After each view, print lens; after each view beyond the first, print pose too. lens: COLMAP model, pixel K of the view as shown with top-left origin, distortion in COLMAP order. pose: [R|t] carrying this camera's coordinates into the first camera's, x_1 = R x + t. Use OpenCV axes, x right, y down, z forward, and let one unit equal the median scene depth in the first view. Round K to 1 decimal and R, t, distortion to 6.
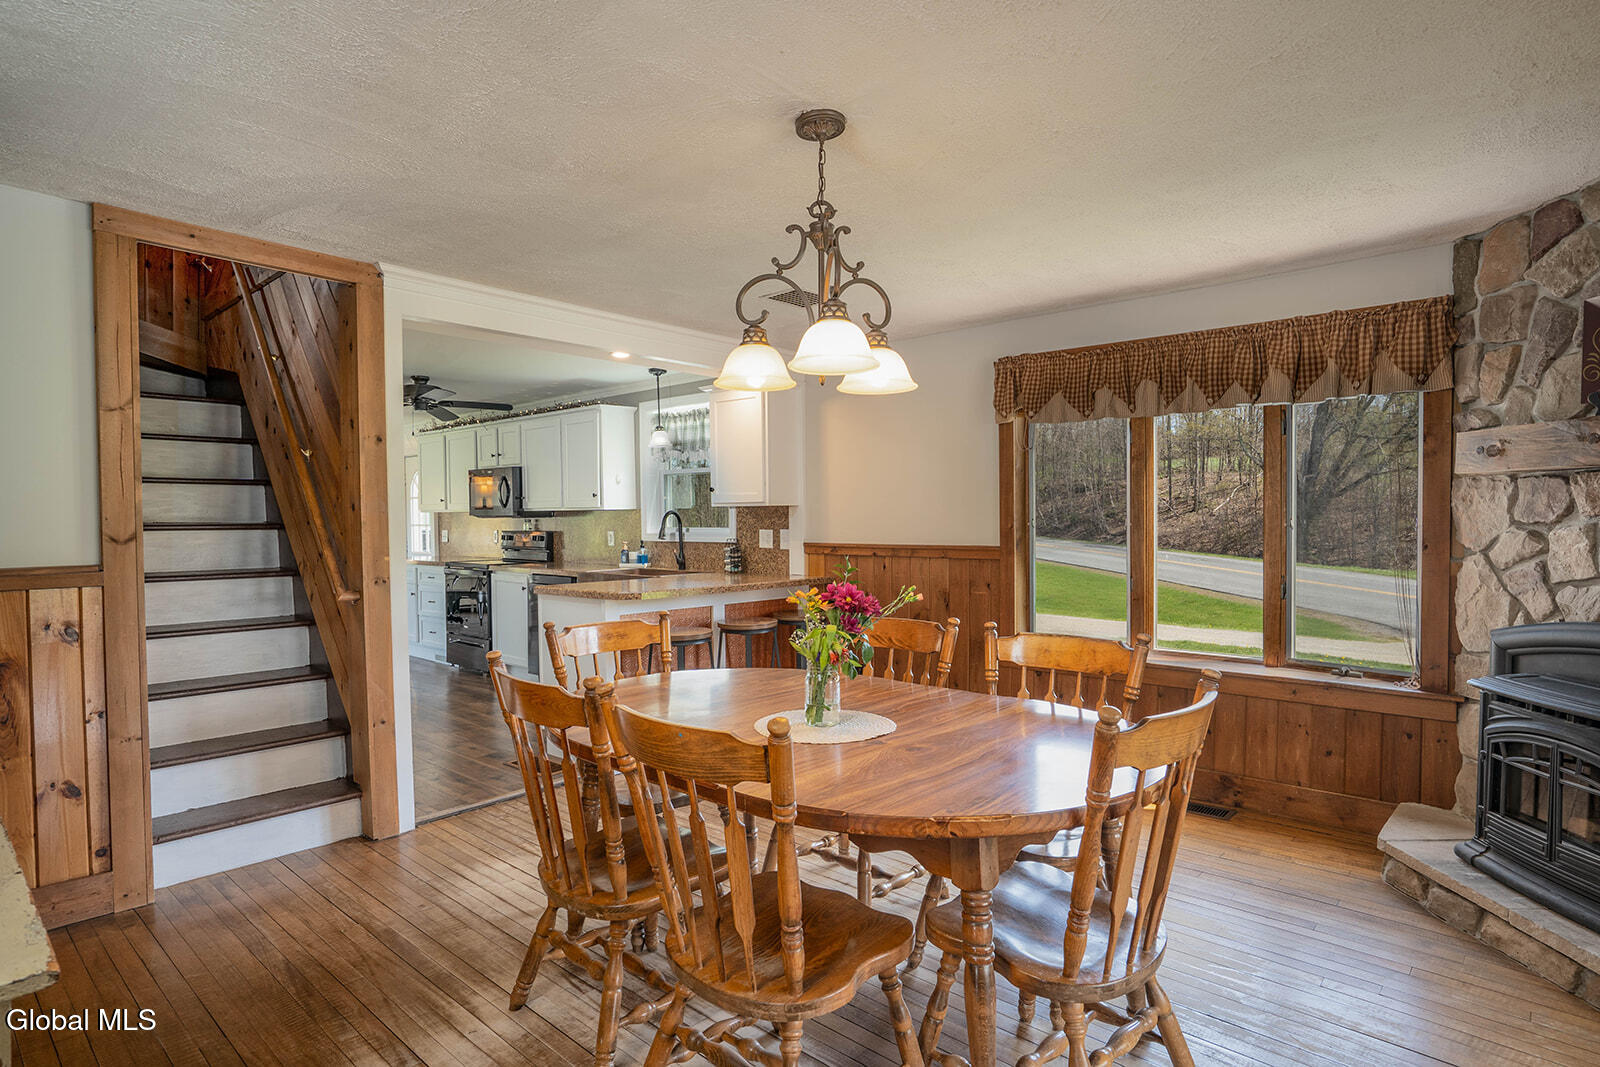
lens RADIAL K [[866.9, 0, 788.3], [0, 866.9, 538.7], [0, 0, 1]] dist [-0.025172, 0.007588]
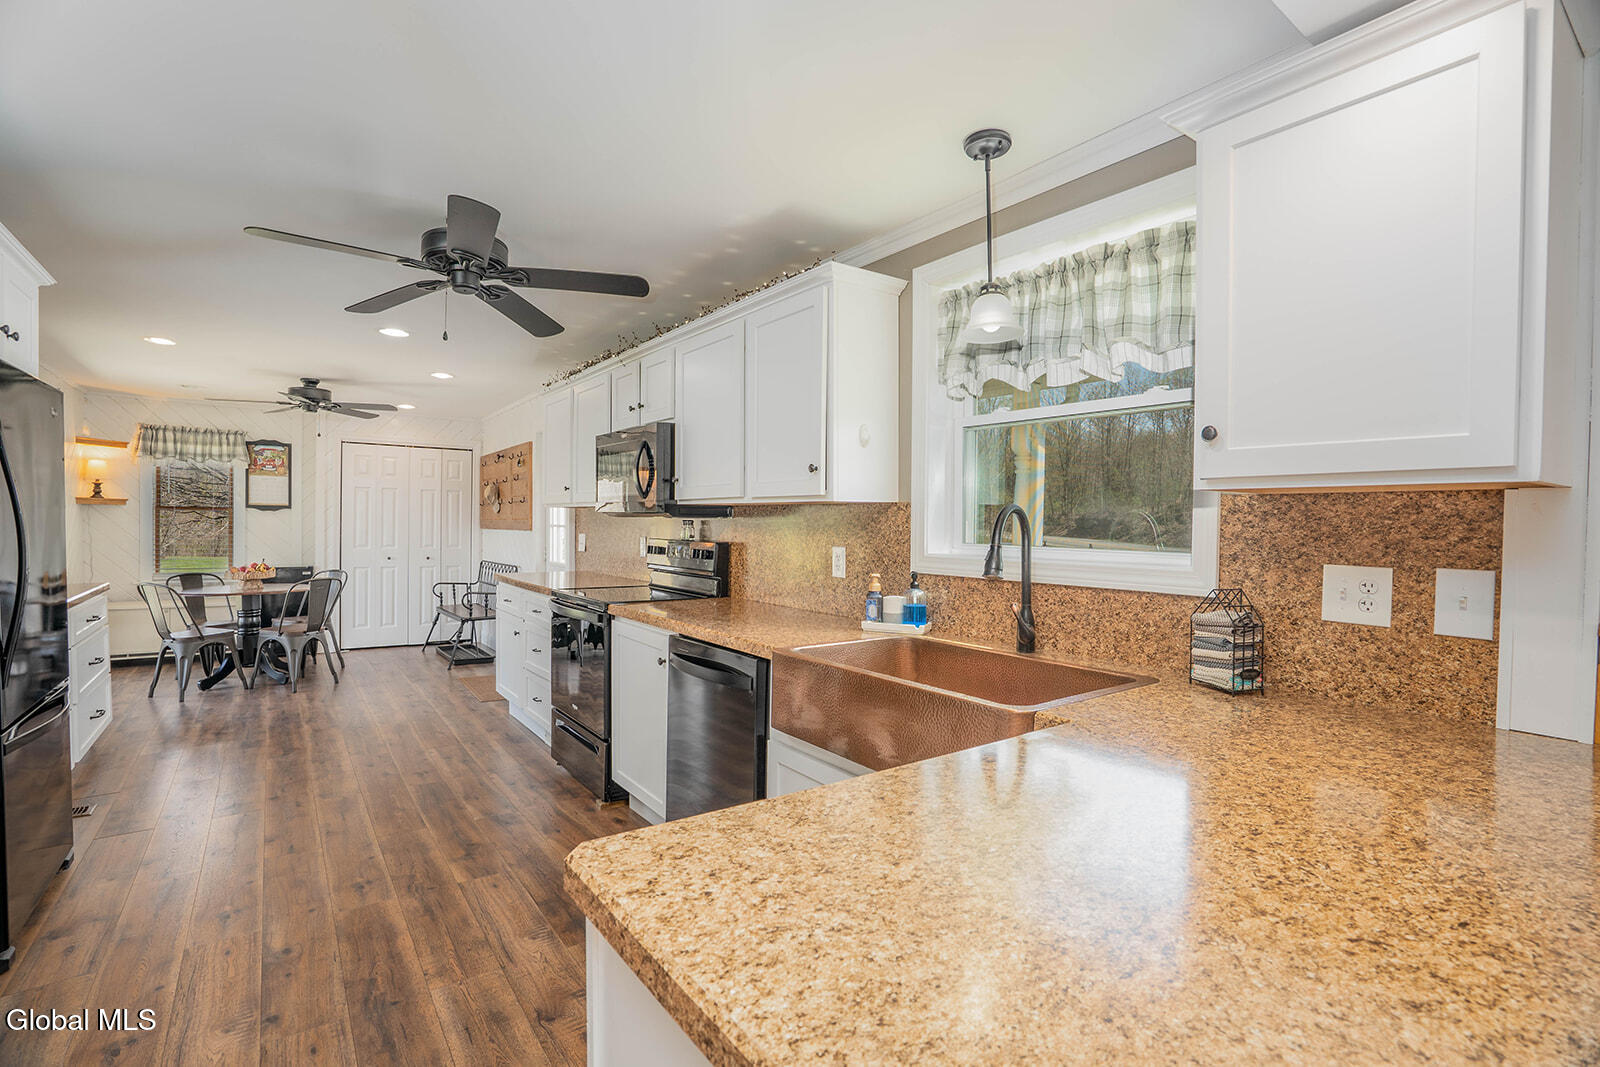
lens RADIAL K [[736.4, 0, 814.3], [0, 736.4, 527.8], [0, 0, 1]] dist [-0.022721, 0.001836]
pose [[0.984633, 0.023834, -0.173000, -0.143189], [-0.027430, 0.999454, -0.018430, -0.011454], [0.172466, 0.022892, 0.984749, 0.572055]]
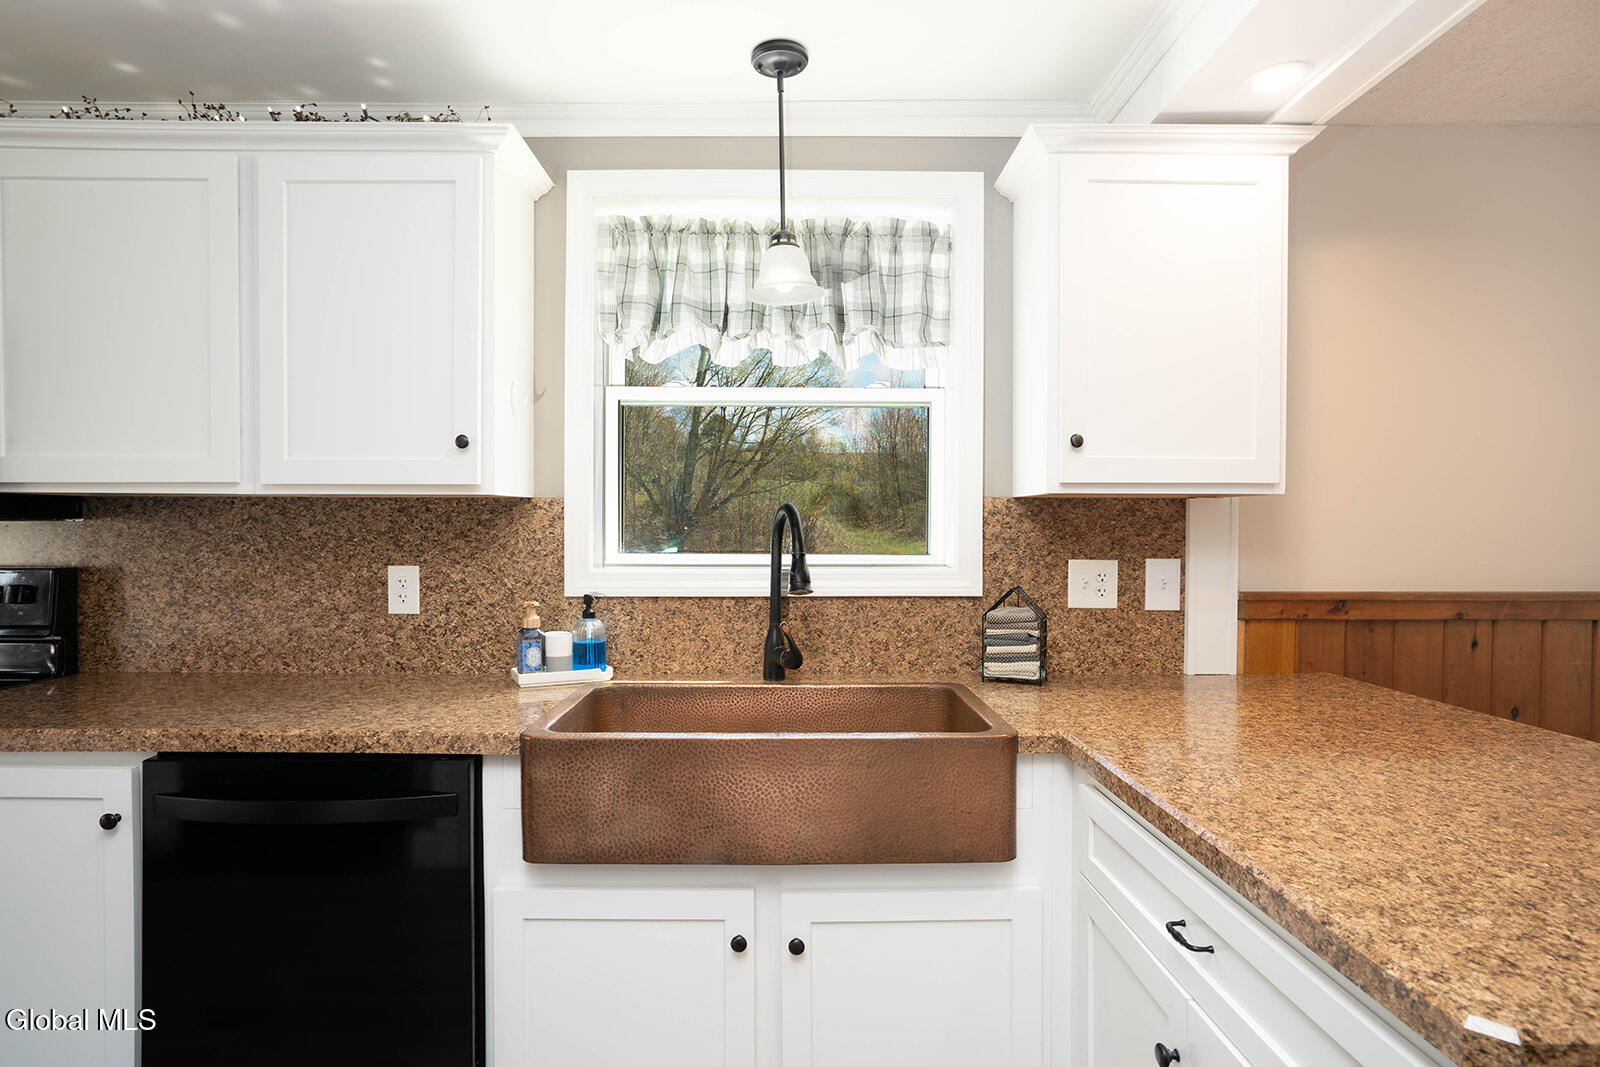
lens RADIAL K [[866.9, 0, 791.4], [0, 866.9, 535.7], [0, 0, 1]] dist [-0.025172, 0.007588]
pose [[0.727663, 0.010679, 0.685851, -0.308979], [0.009896, 0.999611, -0.026063, -0.010088], [-0.685863, 0.025752, 0.727275, 0.663497]]
